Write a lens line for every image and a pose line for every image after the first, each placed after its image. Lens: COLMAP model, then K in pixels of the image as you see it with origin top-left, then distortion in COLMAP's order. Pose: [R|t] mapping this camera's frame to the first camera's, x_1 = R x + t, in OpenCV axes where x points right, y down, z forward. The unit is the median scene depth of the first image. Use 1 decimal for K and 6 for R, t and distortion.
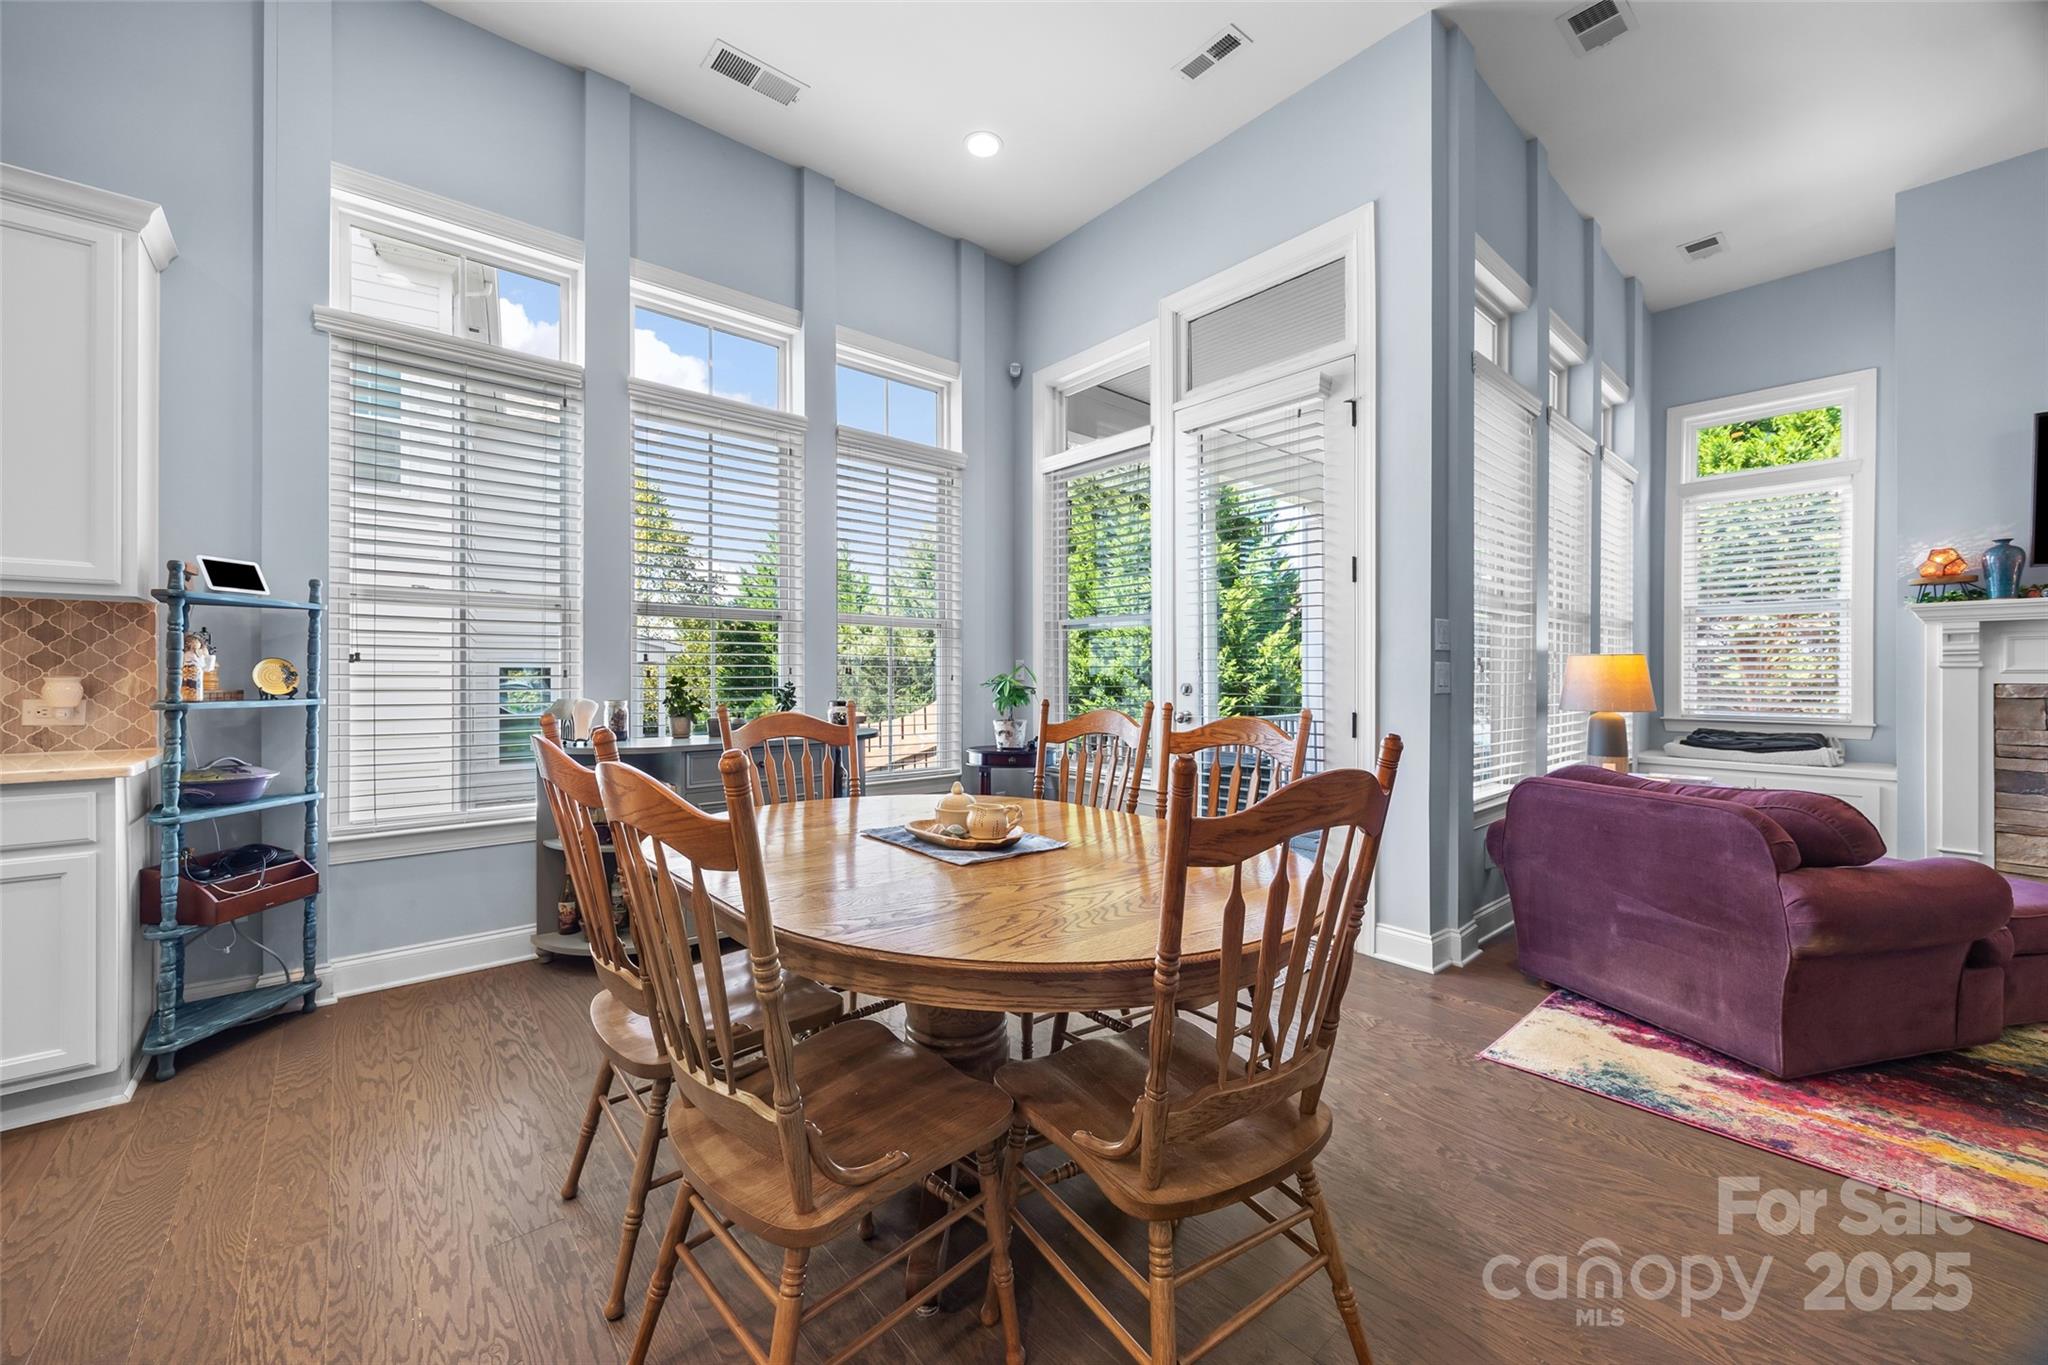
lens RADIAL K [[782.8, 0, 1011.4], [0, 782.8, 678.9], [0, 0, 1]] dist [-0.003116, 0.000220]
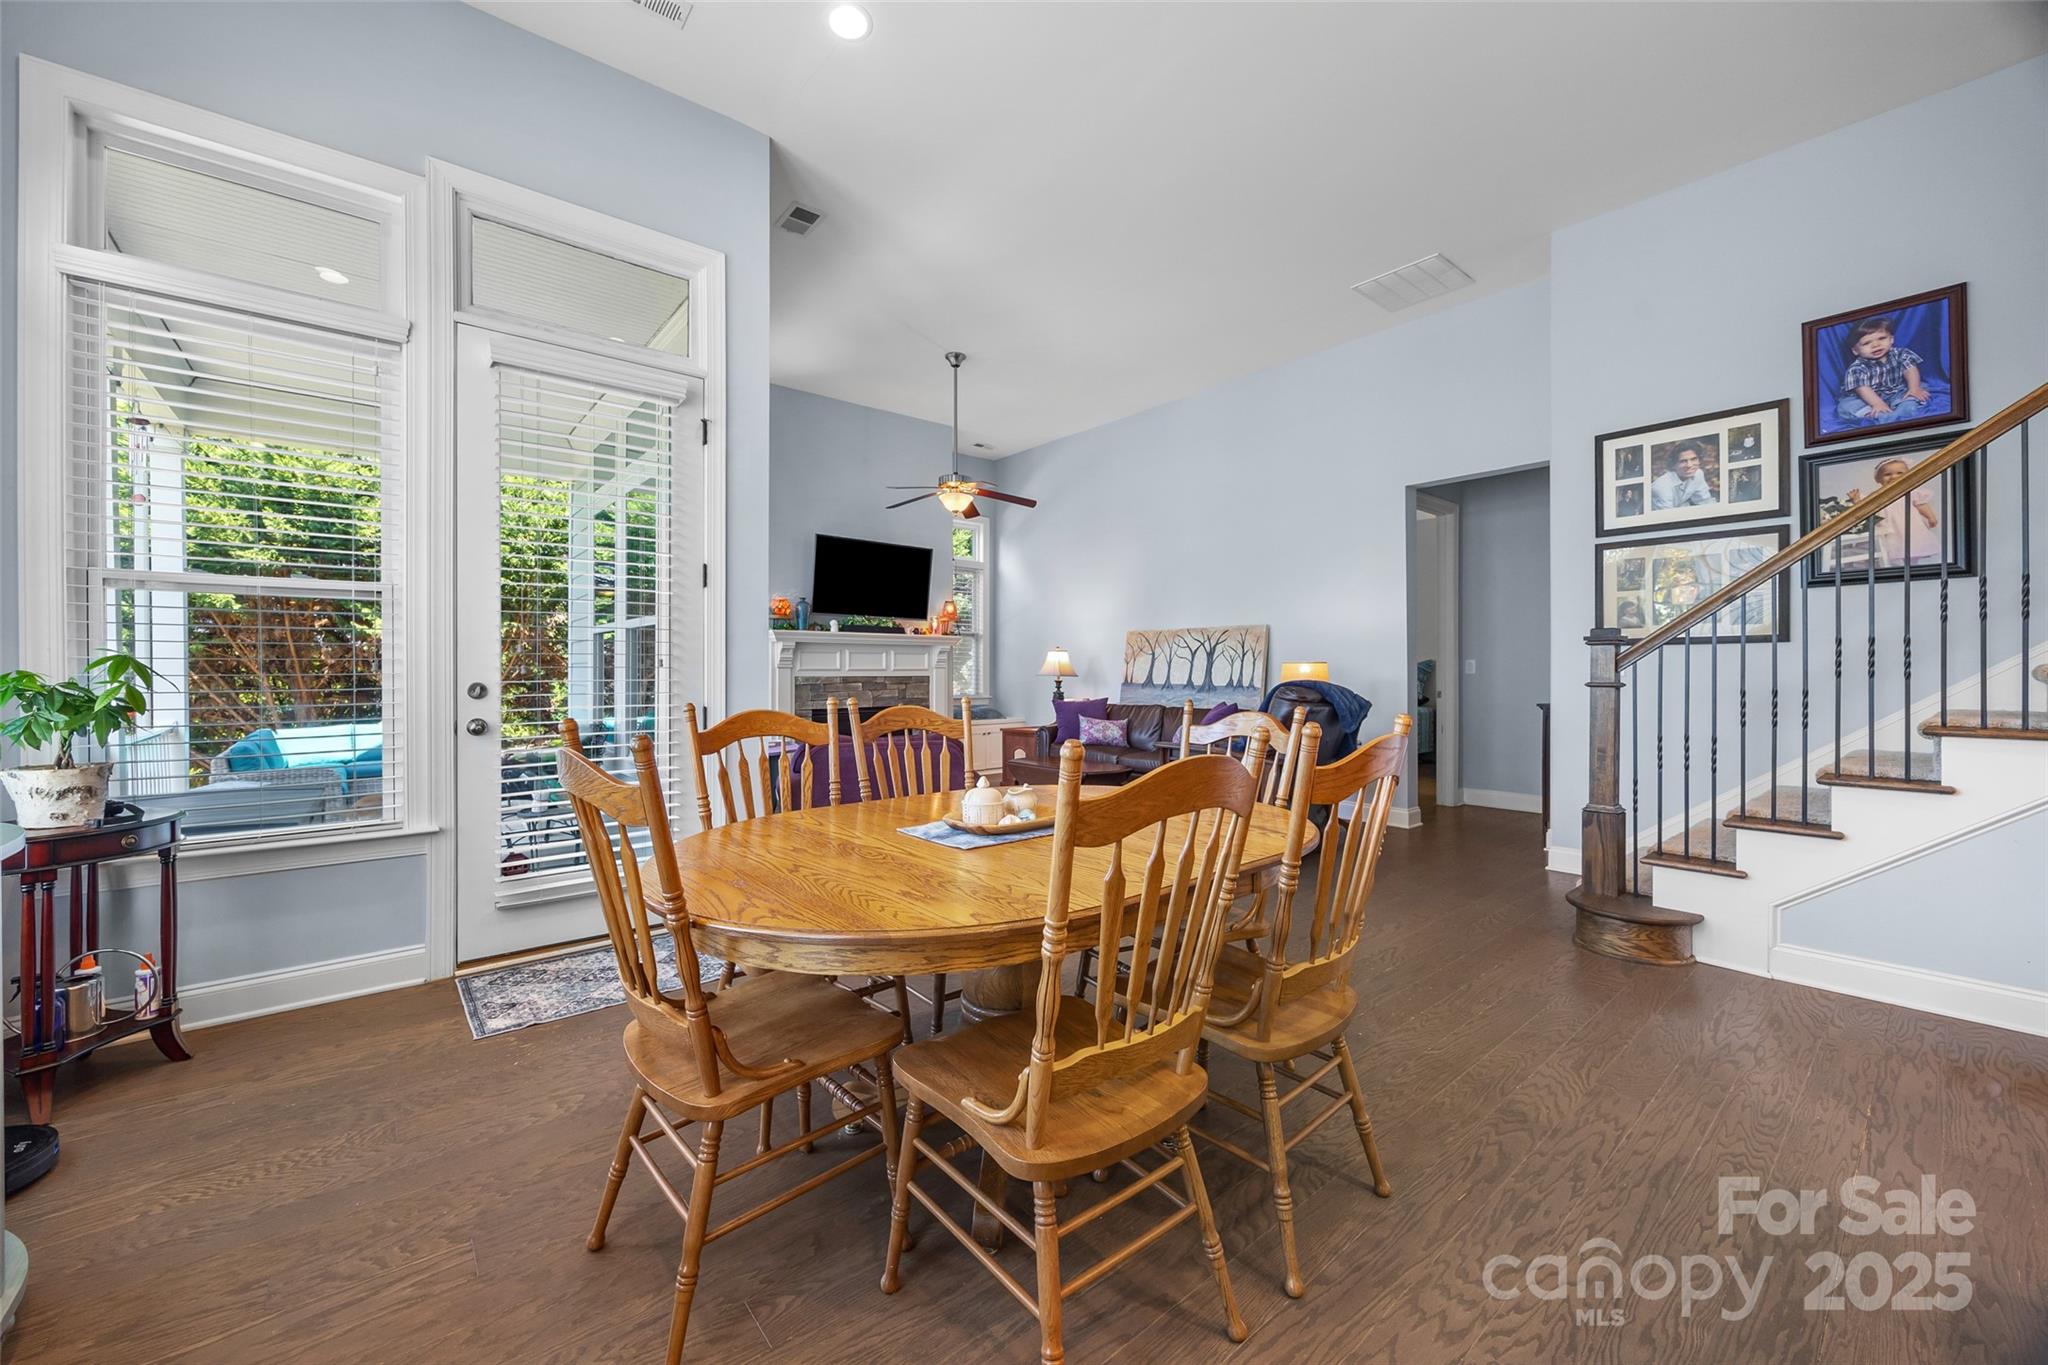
lens RADIAL K [[782.8, 0, 1012.6], [0, 782.8, 672.2], [0, 0, 1]] dist [-0.003116, 0.000220]
pose [[0.028005, -0.002279, 0.999605, -0.763635], [0.003392, 0.999992, 0.002185, -0.008877], [-0.999602, 0.003330, 0.028012, 0.633458]]
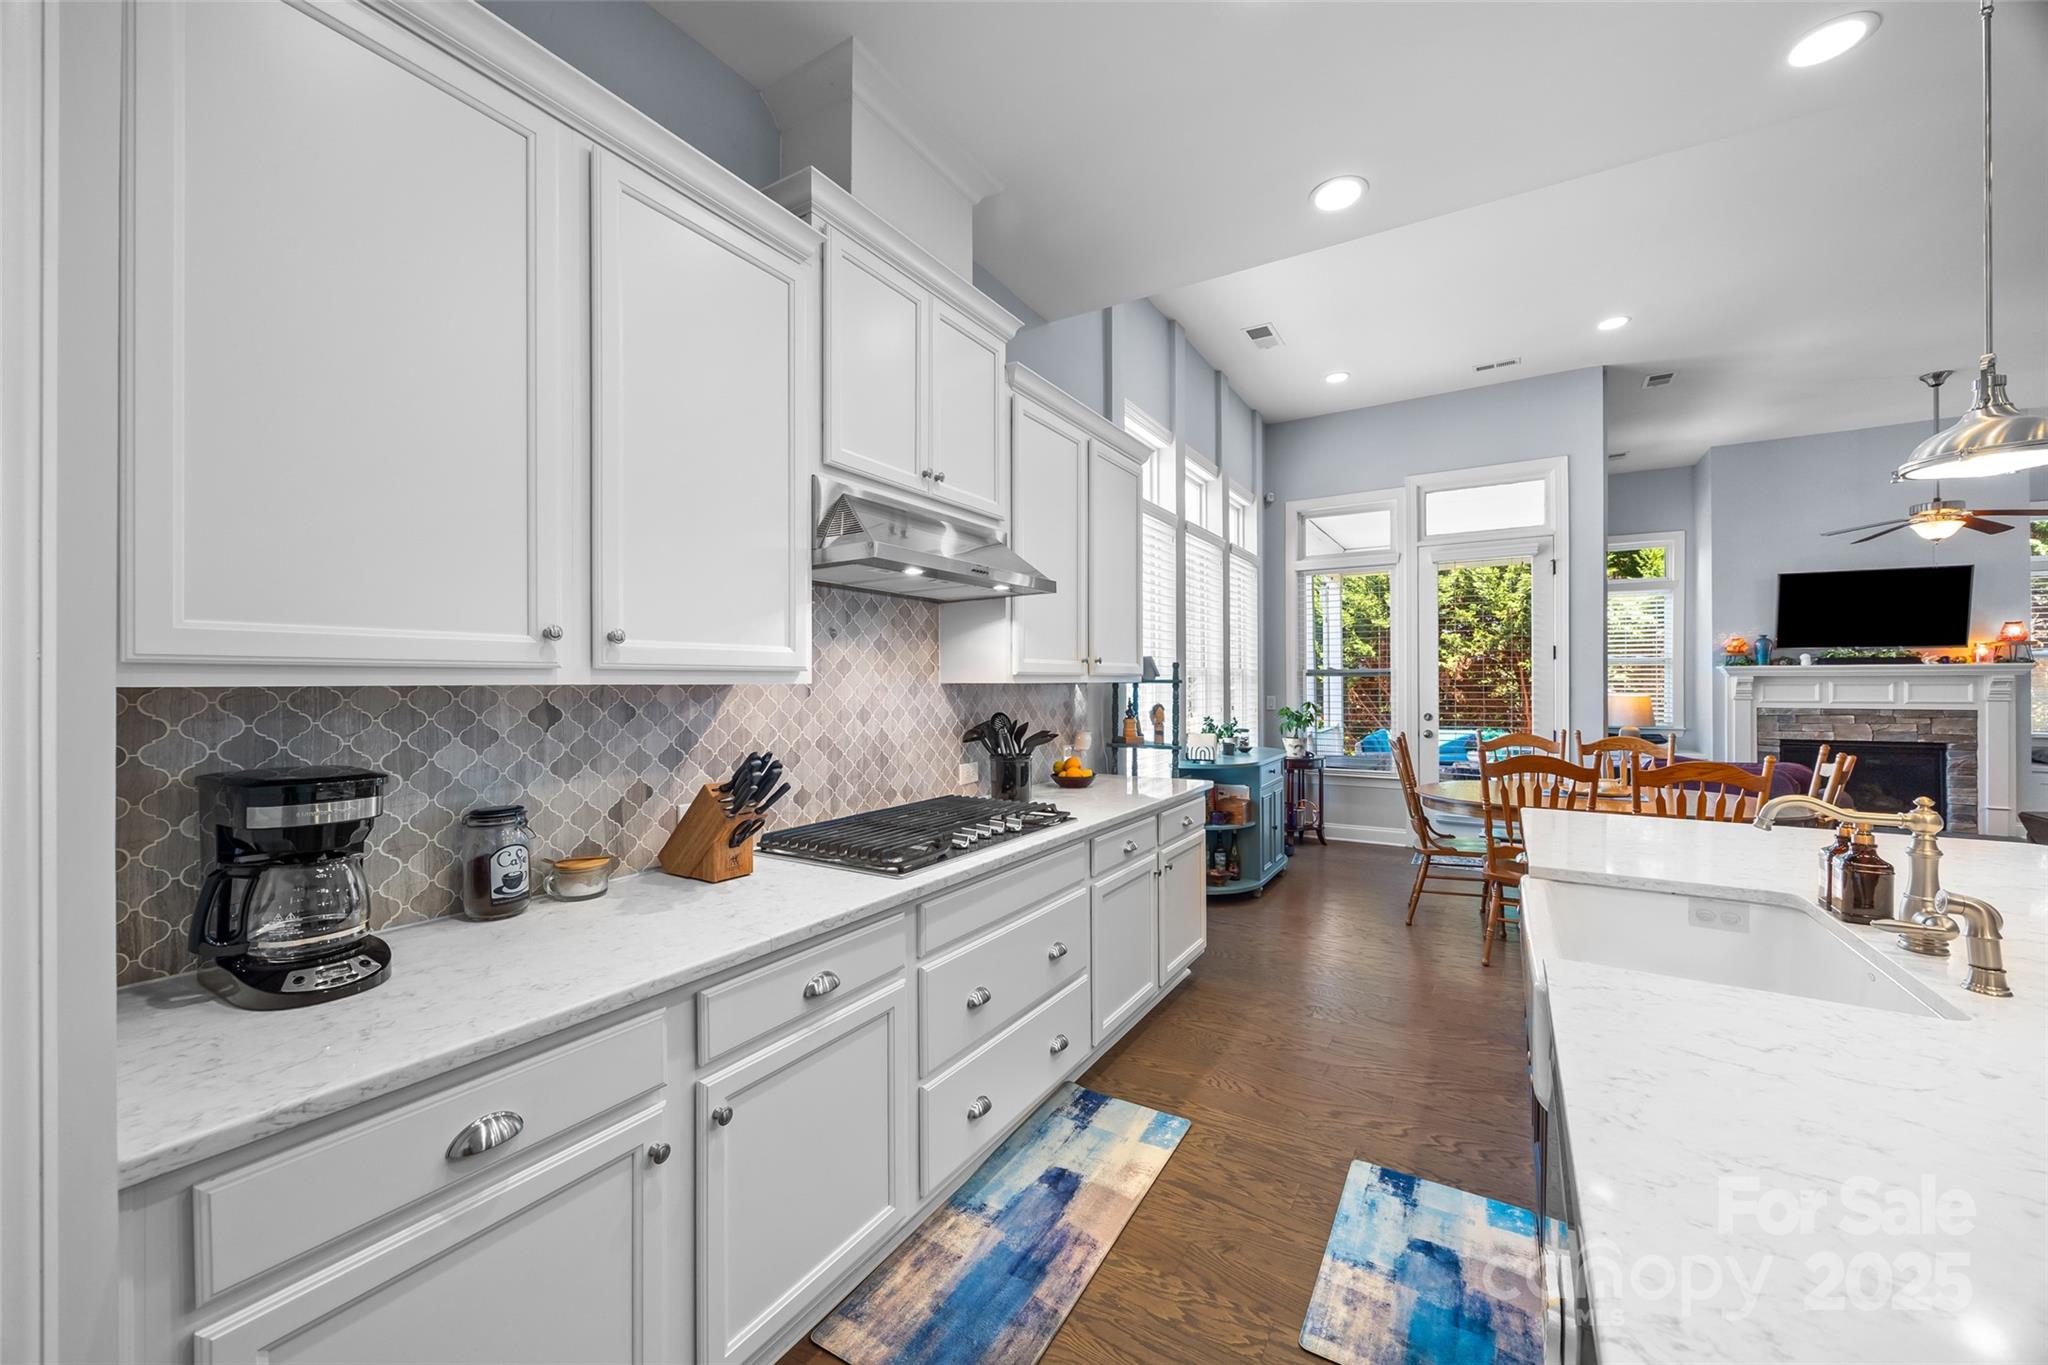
lens RADIAL K [[782.8, 0, 1021.7], [0, 782.8, 681.4], [0, 0, 1]] dist [-0.003116, 0.000220]
pose [[0.952485, -0.002386, 0.304576, -1.543441], [0.003788, 0.999985, -0.004012, -0.084247], [-0.304561, 0.004975, 0.952480, -0.426409]]
